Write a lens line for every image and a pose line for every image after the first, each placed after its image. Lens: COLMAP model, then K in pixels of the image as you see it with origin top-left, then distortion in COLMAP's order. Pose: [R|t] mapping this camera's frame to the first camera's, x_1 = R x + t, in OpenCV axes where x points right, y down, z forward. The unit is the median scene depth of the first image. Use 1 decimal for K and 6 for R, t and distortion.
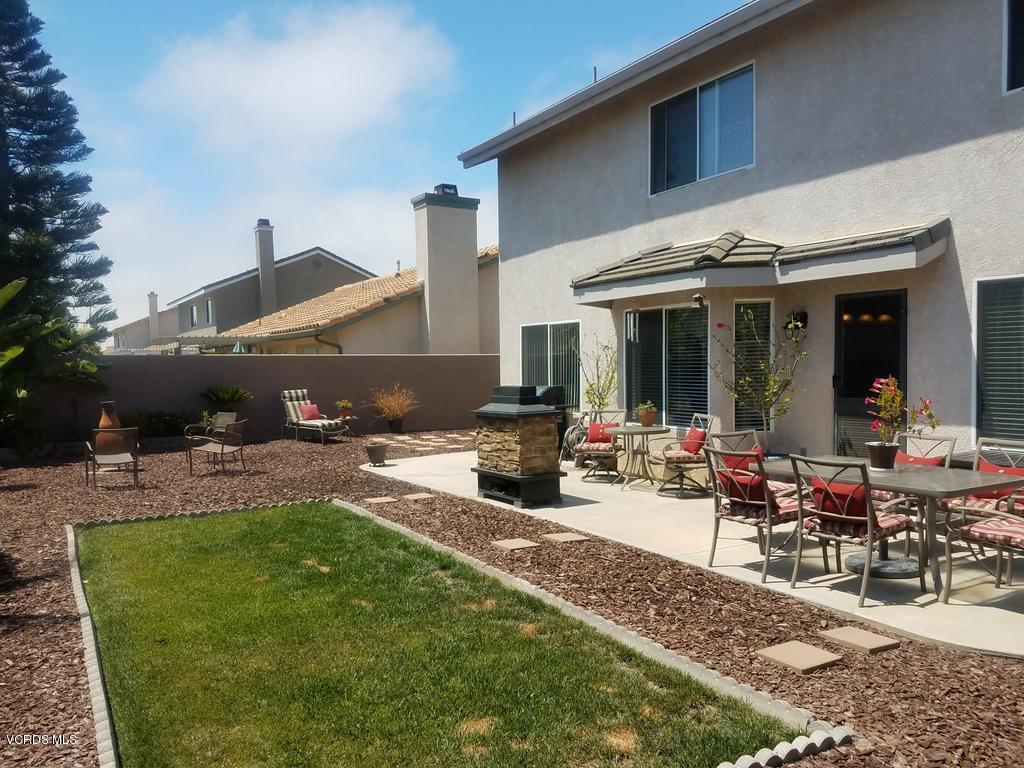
lens RADIAL K [[782.7, 0, 508.4], [0, 782.7, 385.6], [0, 0, 1]] dist [0.064885, -0.043364]
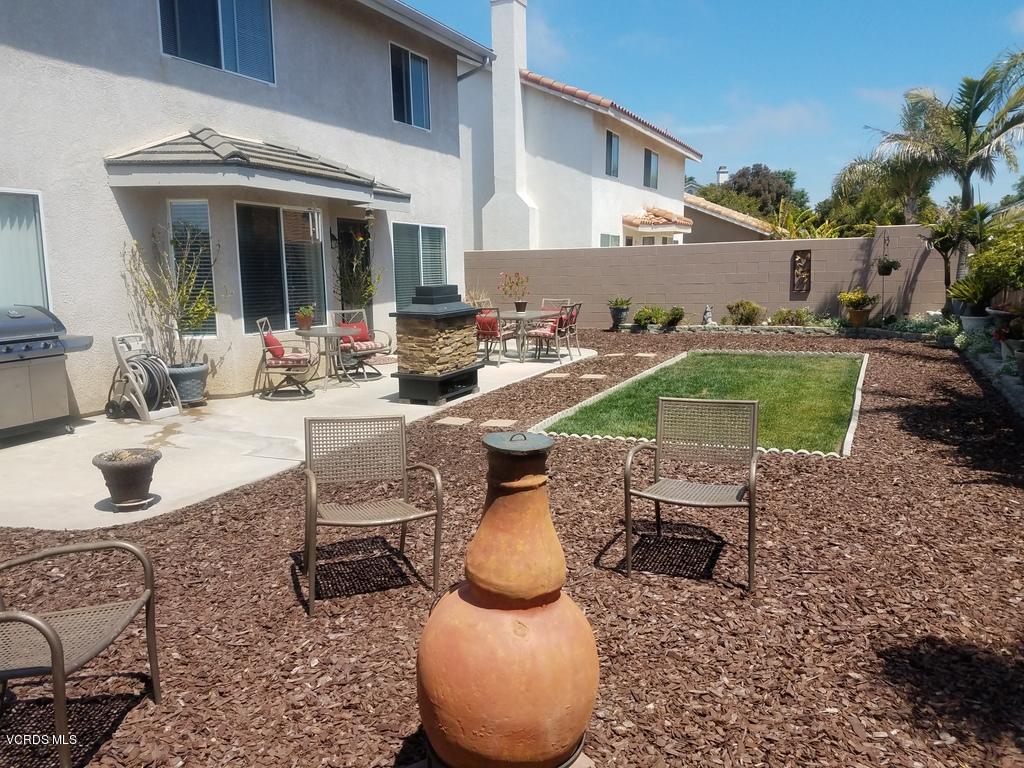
lens RADIAL K [[782.7, 0, 513.0], [0, 782.7, 380.2], [0, 0, 1]] dist [0.064885, -0.043364]
pose [[-0.587843, -0.100501, 0.802708, -0.858735], [0.037981, 0.987730, 0.151481, -0.028474], [-0.808083, 0.119535, -0.576813, 1.494315]]
